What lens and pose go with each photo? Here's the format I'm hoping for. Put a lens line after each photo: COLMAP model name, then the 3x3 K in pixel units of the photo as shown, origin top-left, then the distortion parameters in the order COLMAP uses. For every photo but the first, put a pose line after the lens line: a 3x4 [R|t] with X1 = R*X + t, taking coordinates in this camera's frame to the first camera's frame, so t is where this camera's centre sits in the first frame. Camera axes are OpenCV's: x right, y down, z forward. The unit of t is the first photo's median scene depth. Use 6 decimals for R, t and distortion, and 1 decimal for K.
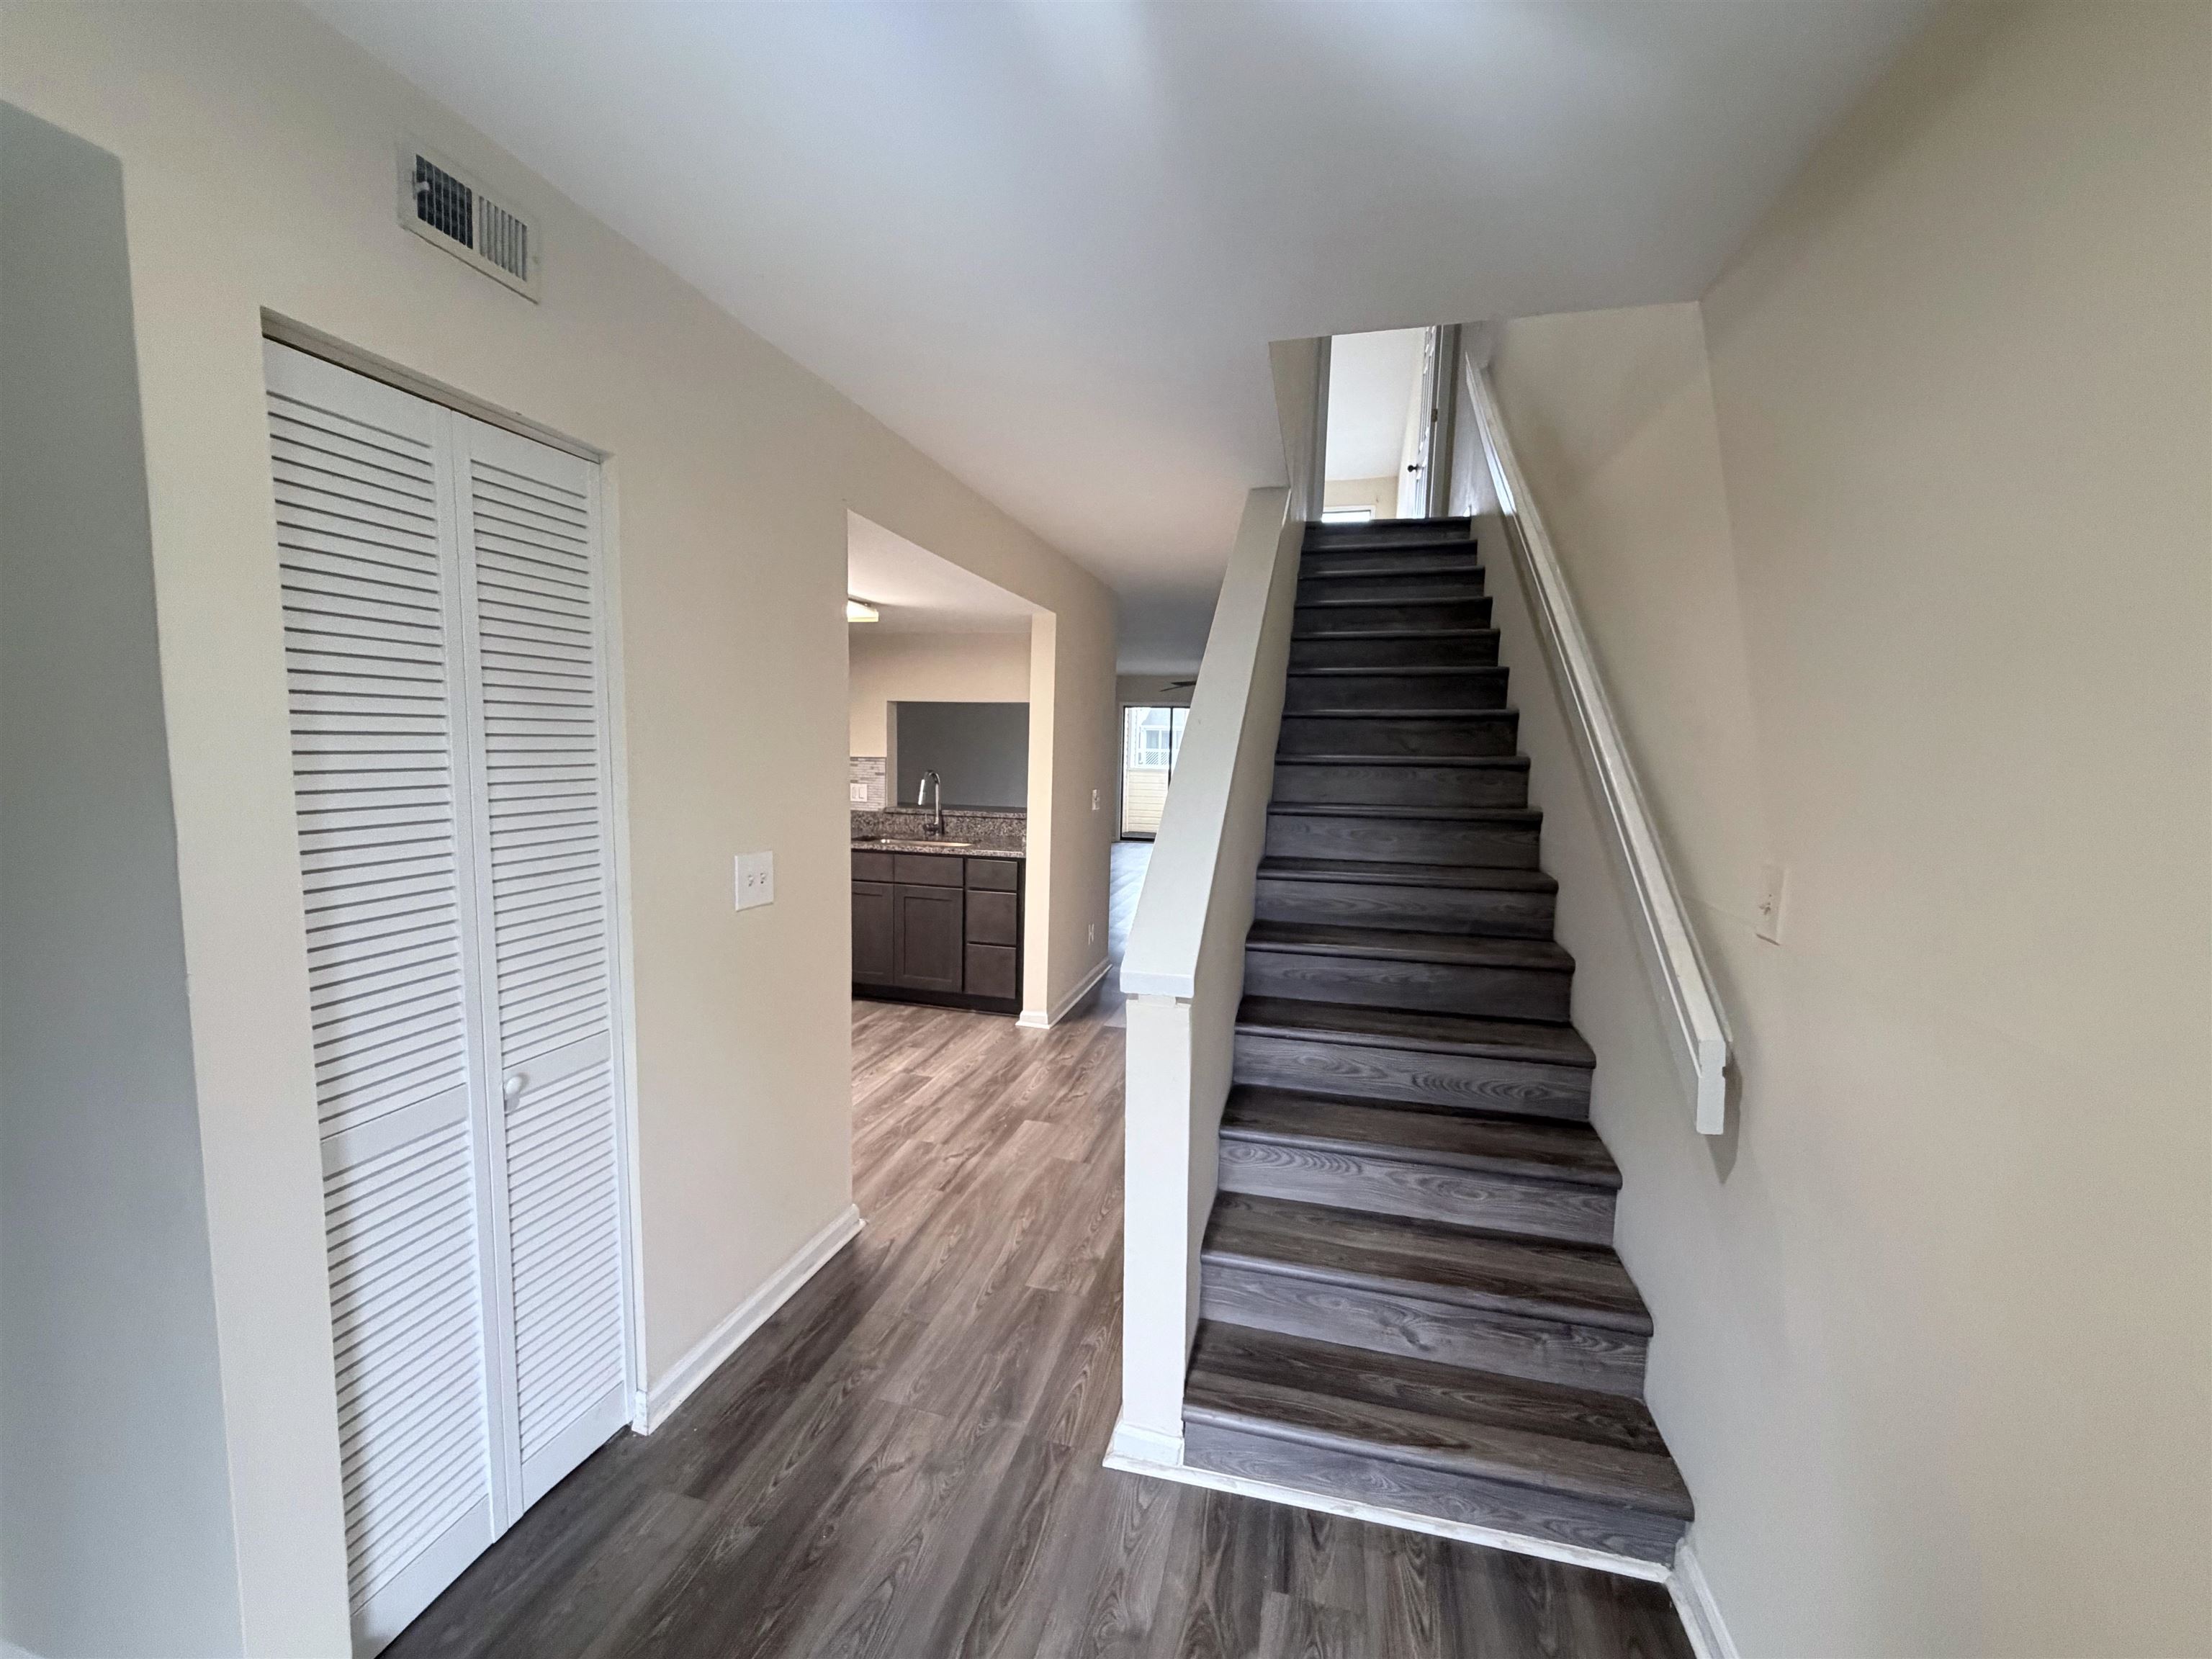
lens RADIAL K [[891.4, 0, 1106.0], [0, 891.4, 829.5], [0, 0, 1]] dist [0.002147, -0.000171]
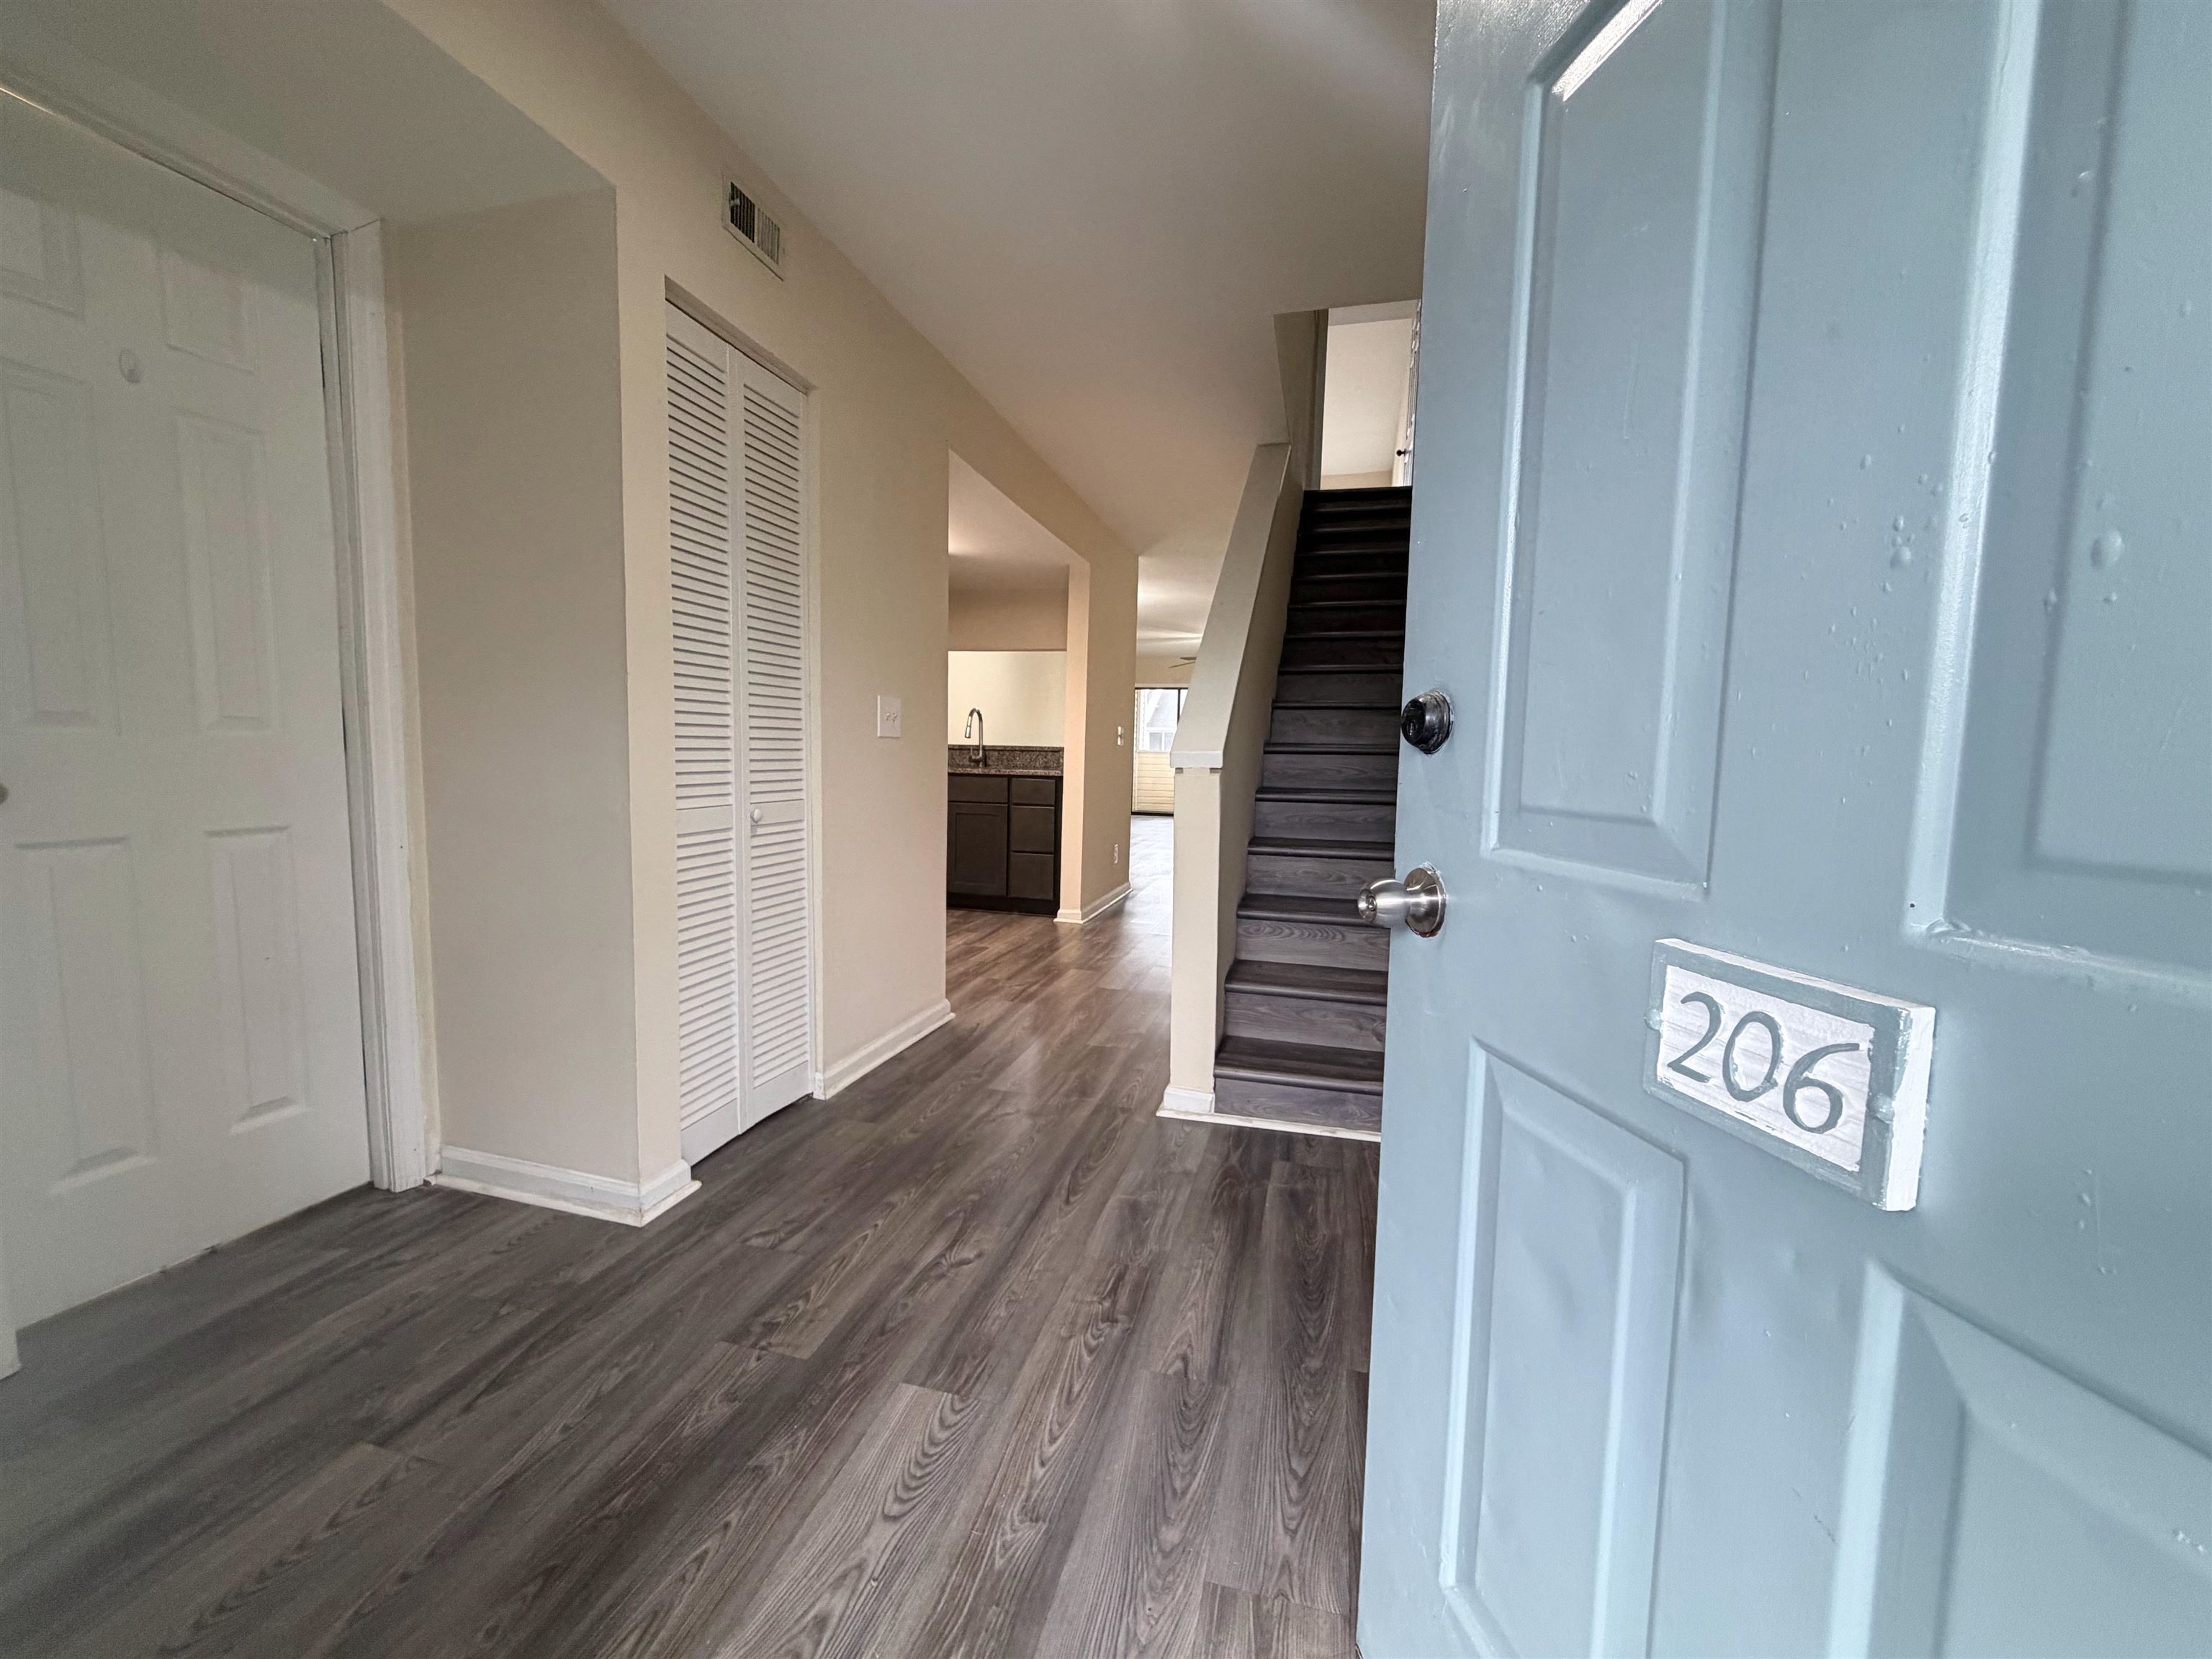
lens RADIAL K [[891.4, 0, 1106.0], [0, 891.4, 829.5], [0, 0, 1]] dist [0.002147, -0.000171]
pose [[0.999999, 0.000454, -0.001126, -0.072134], [-0.000466, 0.999944, -0.010579, 0.253294], [0.001121, 0.010579, 0.999943, -0.352999]]
